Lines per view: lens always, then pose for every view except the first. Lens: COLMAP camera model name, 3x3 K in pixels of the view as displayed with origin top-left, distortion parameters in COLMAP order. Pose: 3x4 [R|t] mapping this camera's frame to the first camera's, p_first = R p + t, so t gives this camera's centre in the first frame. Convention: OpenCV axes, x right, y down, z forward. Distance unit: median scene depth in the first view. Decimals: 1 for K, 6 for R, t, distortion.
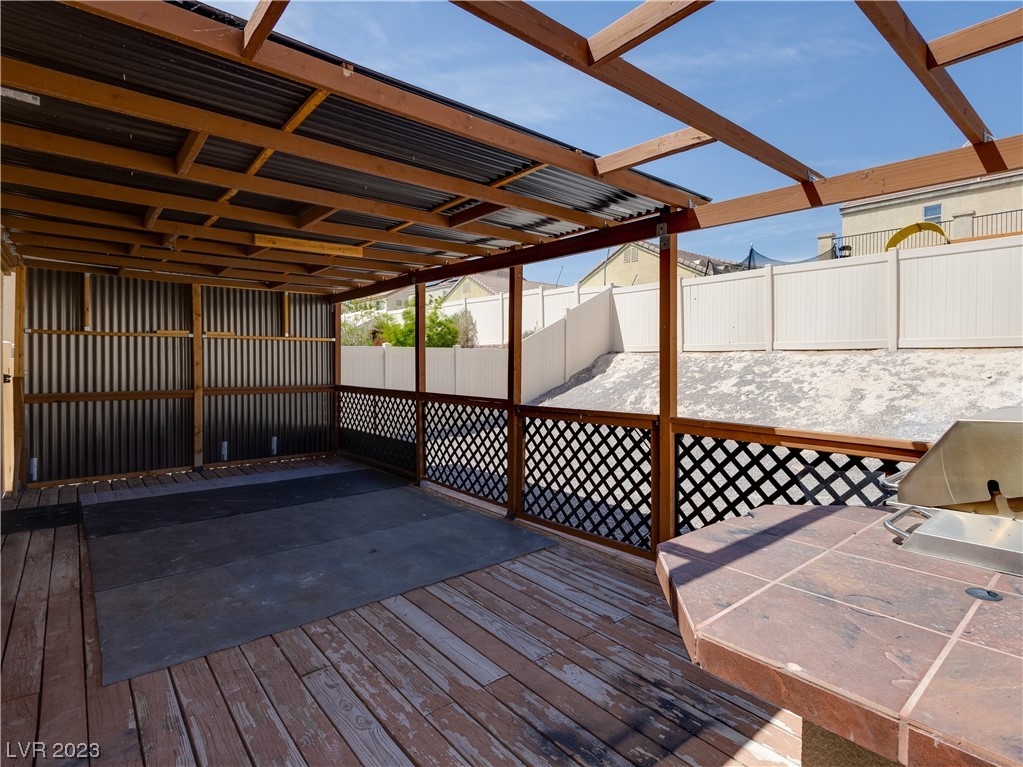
lens RADIAL K [[533.2, 0, 528.1], [0, 533.2, 376.0], [0, 0, 1]] dist [-0.004995, -0.001081]
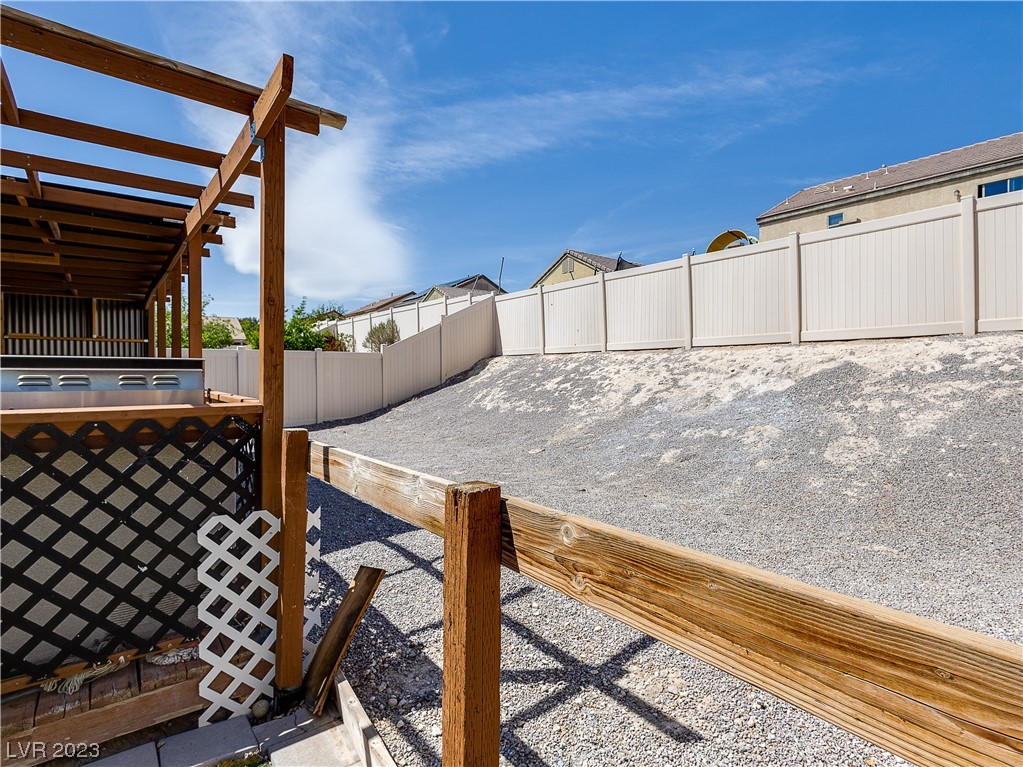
lens RADIAL K [[527.0, 0, 537.1], [0, 527.0, 380.2], [0, 0, 1]] dist [-0.004603, -0.000551]
pose [[0.999579, -0.005449, -0.028495, 0.478056], [0.005023, 0.999875, -0.015009, 0.034859], [0.028573, 0.014860, 0.999481, -0.088359]]
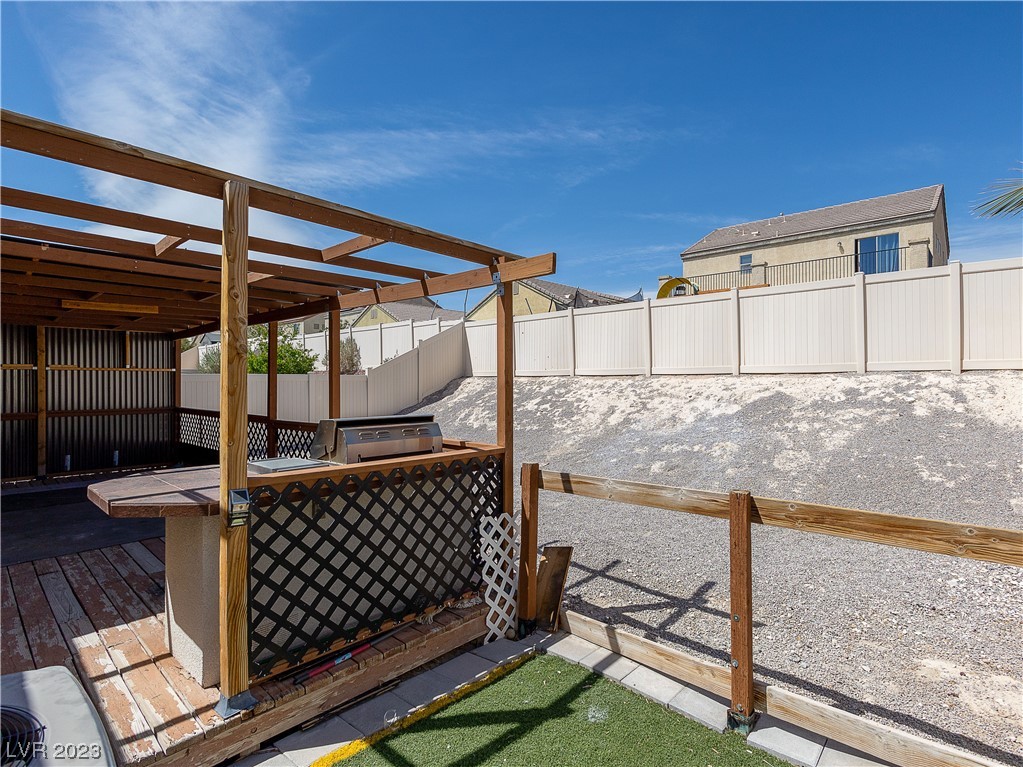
lens RADIAL K [[520.5, 0, 536.2], [0, 520.5, 382.5], [0, 0, 1]] dist [-0.007257, -0.000309]
pose [[0.991334, -0.004991, 0.131272, 0.286874], [0.008417, 0.999638, -0.025560, -0.002375], [-0.131096, 0.026443, 0.991017, -0.267341]]
